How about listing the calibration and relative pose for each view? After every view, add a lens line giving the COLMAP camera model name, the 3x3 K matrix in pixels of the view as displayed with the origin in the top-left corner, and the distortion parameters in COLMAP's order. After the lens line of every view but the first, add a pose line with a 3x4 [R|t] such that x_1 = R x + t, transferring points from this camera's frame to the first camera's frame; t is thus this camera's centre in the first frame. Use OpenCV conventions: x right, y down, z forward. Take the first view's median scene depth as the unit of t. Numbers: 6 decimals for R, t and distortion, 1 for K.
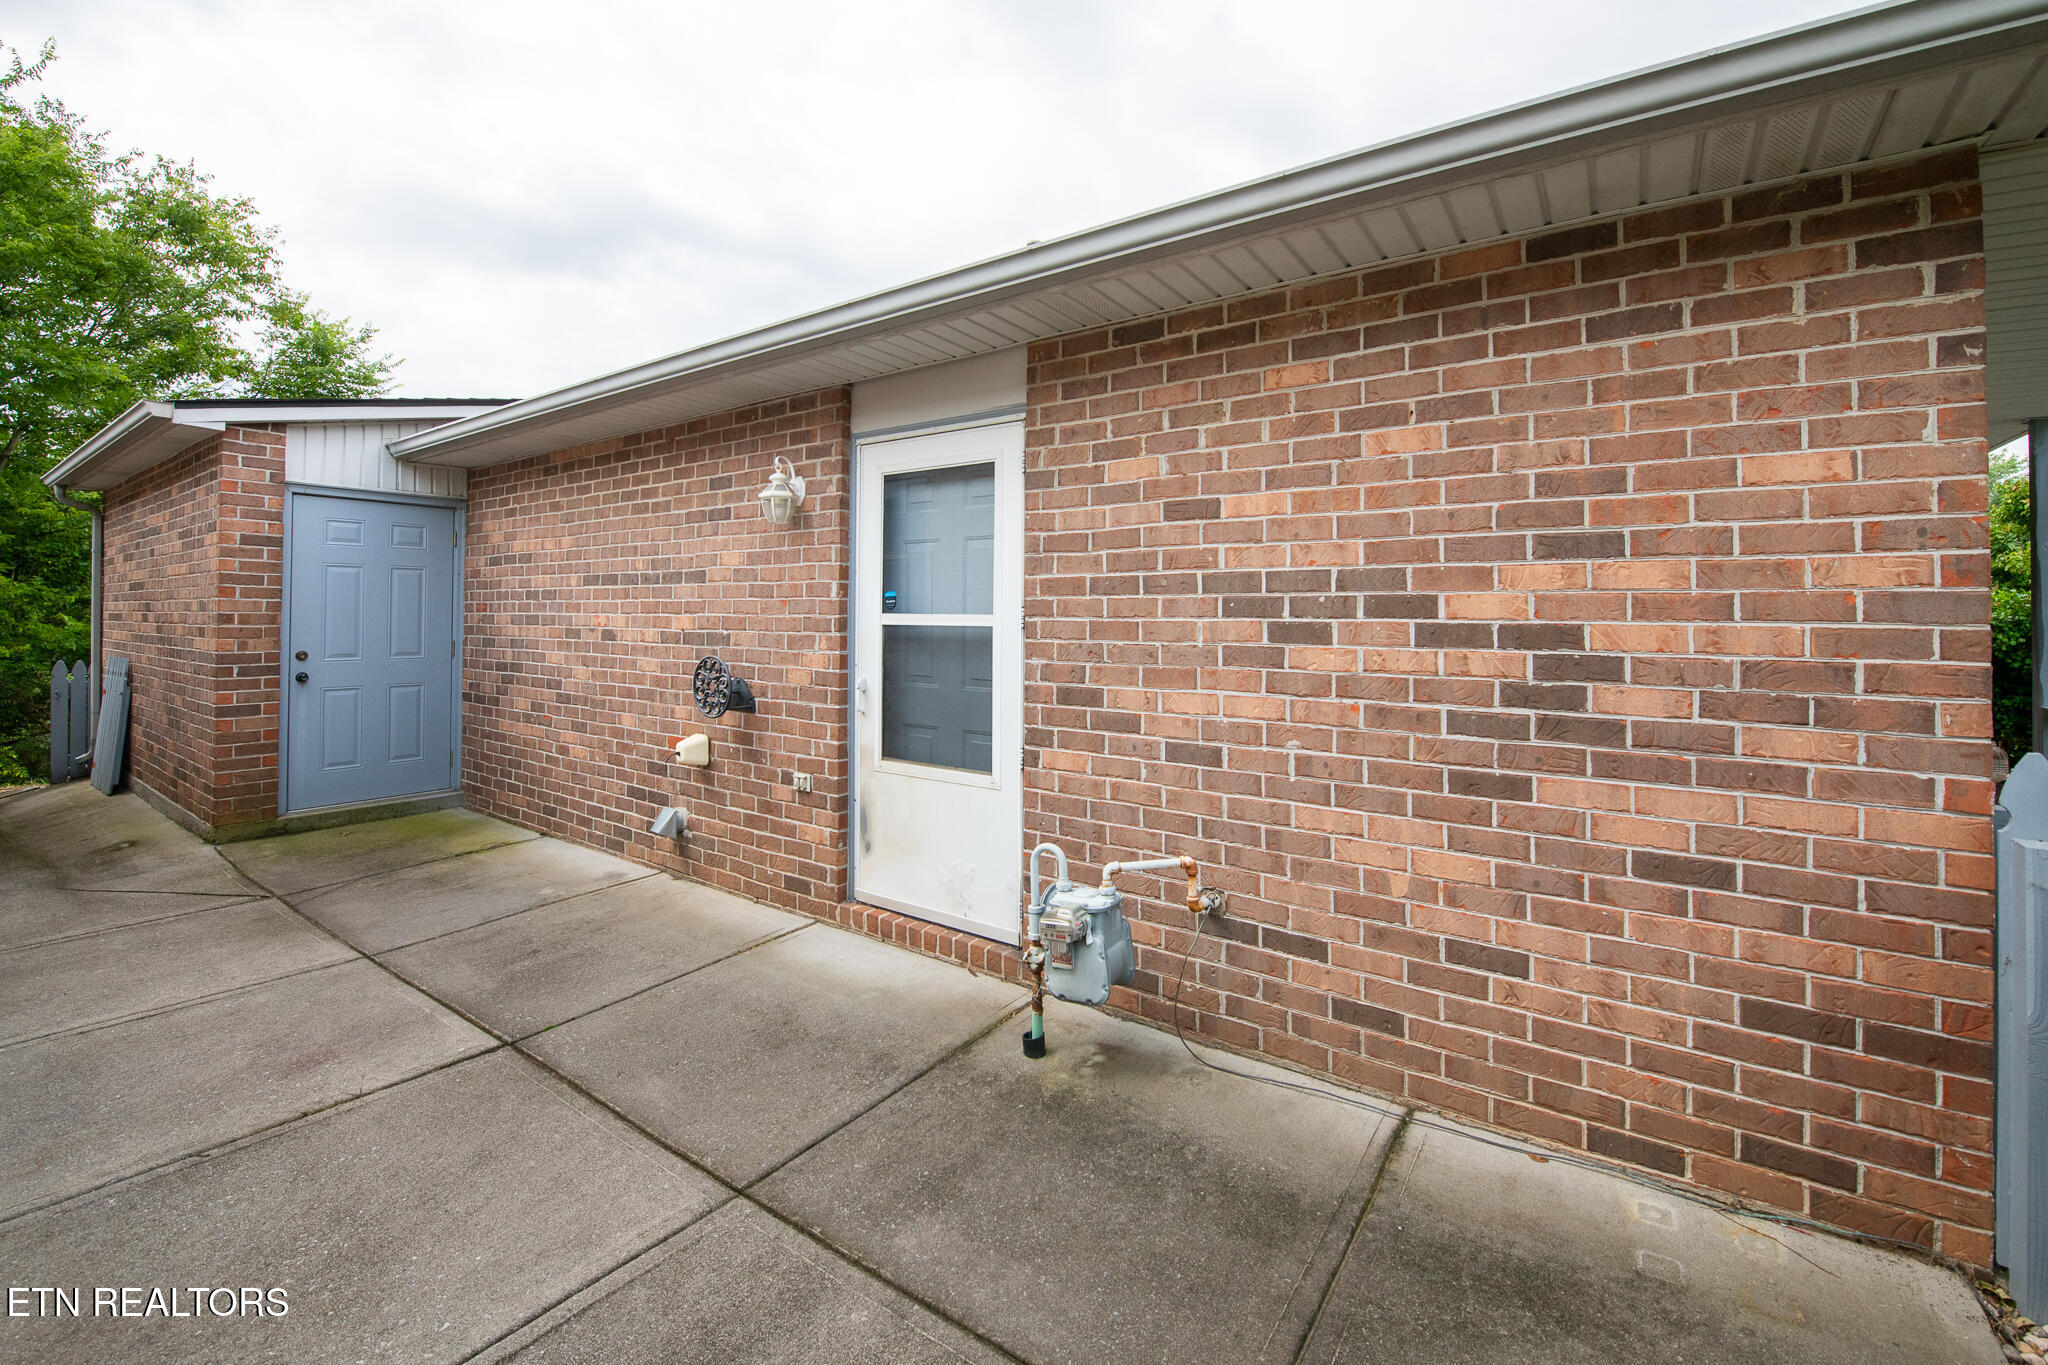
lens RADIAL K [[831.4, 0, 1028.4], [0, 831.4, 608.7], [0, 0, 1]] dist [-0.015379, 0.000151]
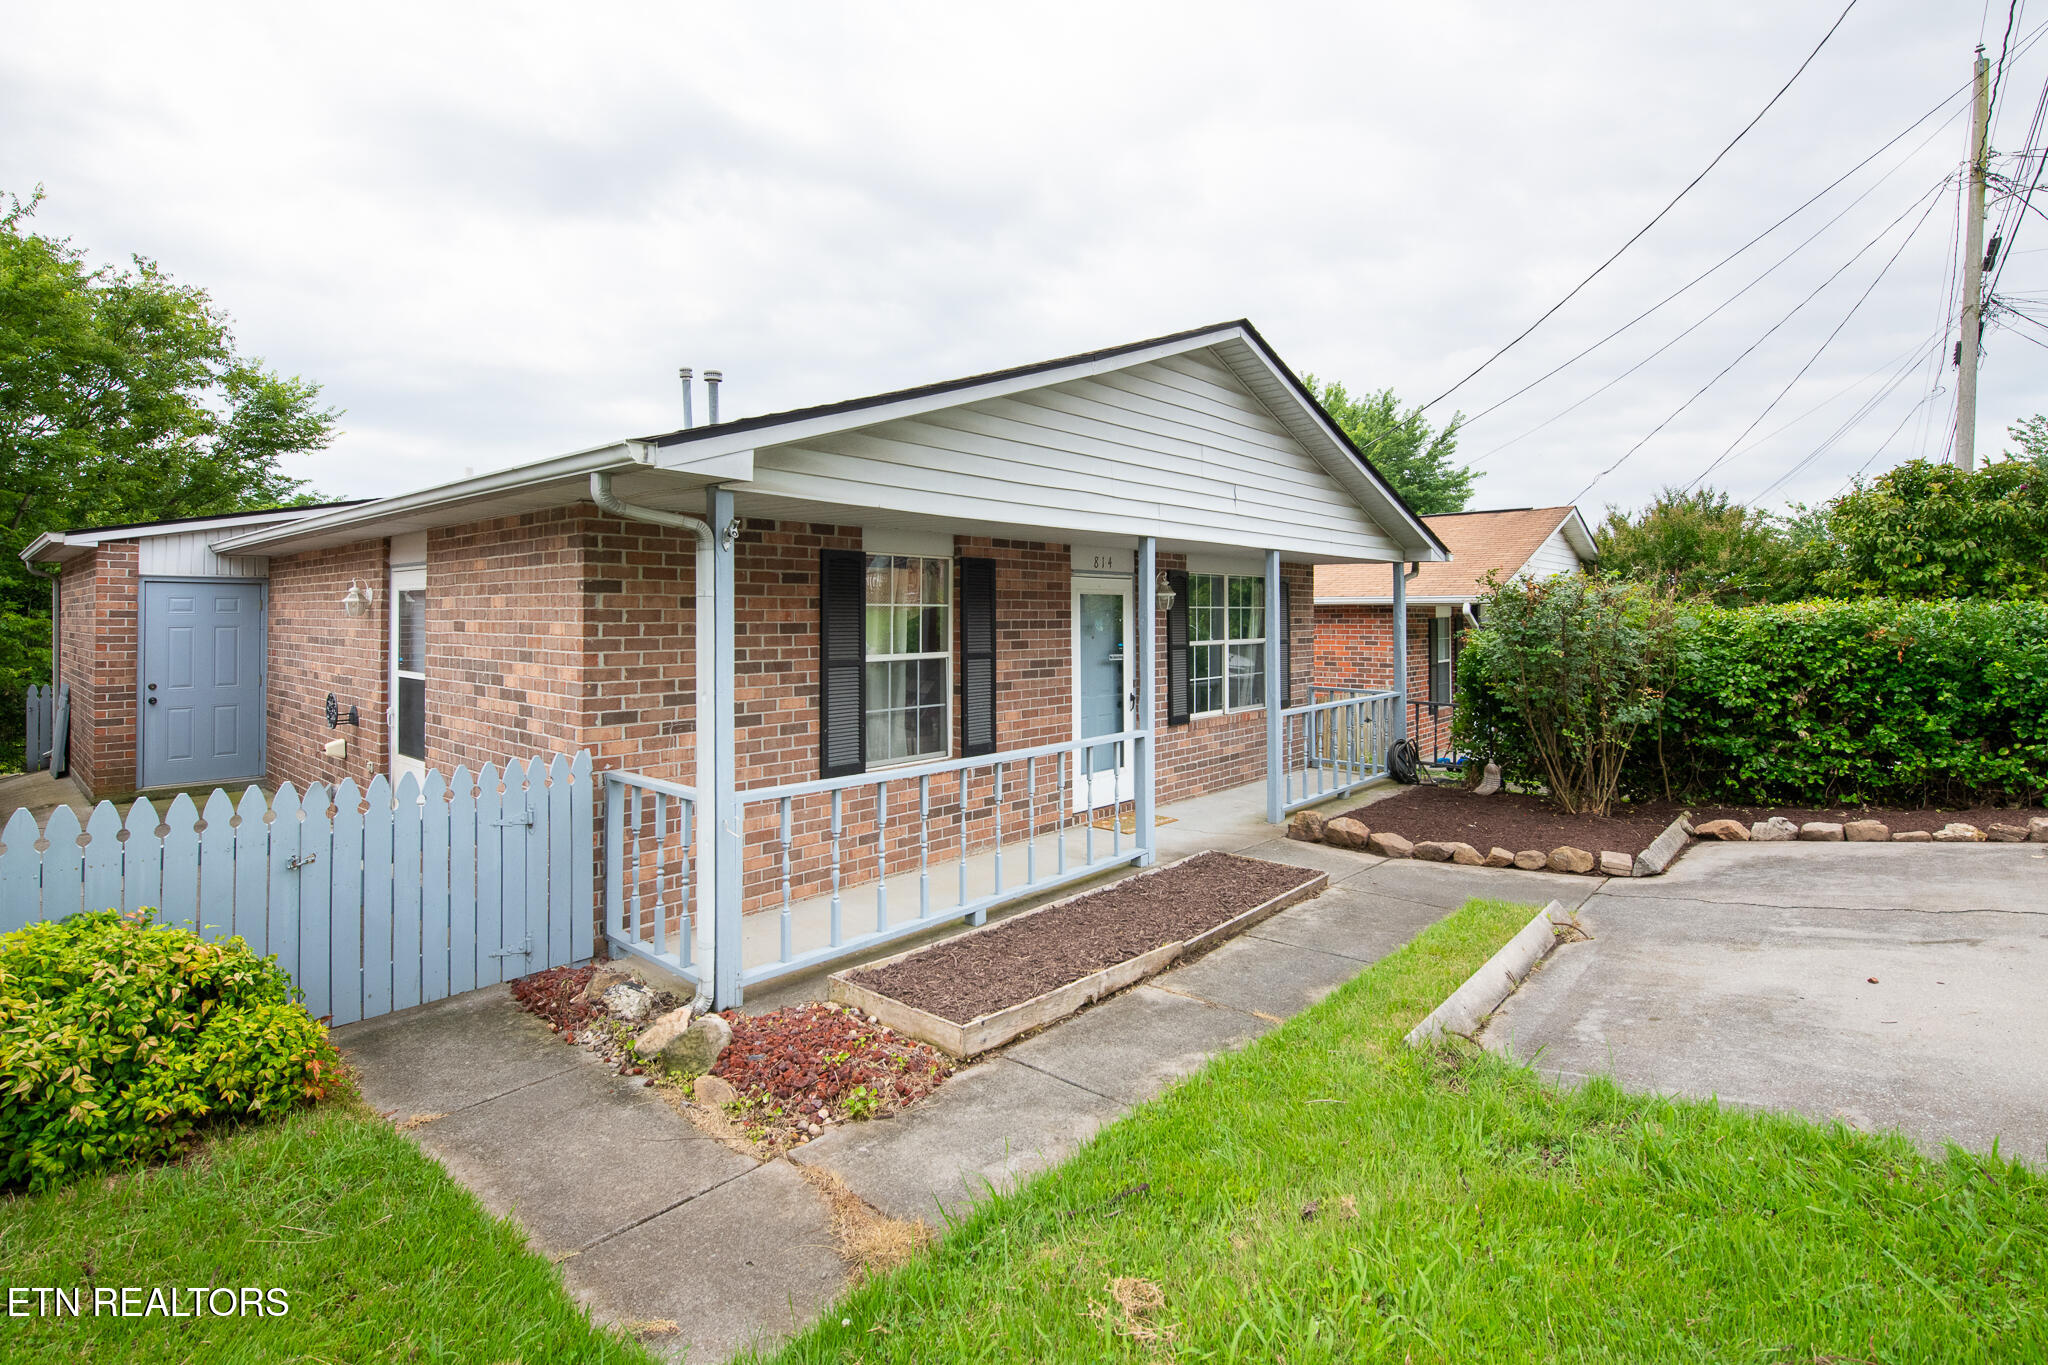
lens RADIAL K [[964.1, 0, 1019.8], [0, 964.1, 608.0], [0, 0, 1]] dist [-0.000383, -0.000223]
pose [[0.992282, -0.005731, -0.123868, 0.983877], [0.006143, 0.999977, 0.002947, -0.087986], [0.123848, -0.003686, 0.992294, -0.610820]]
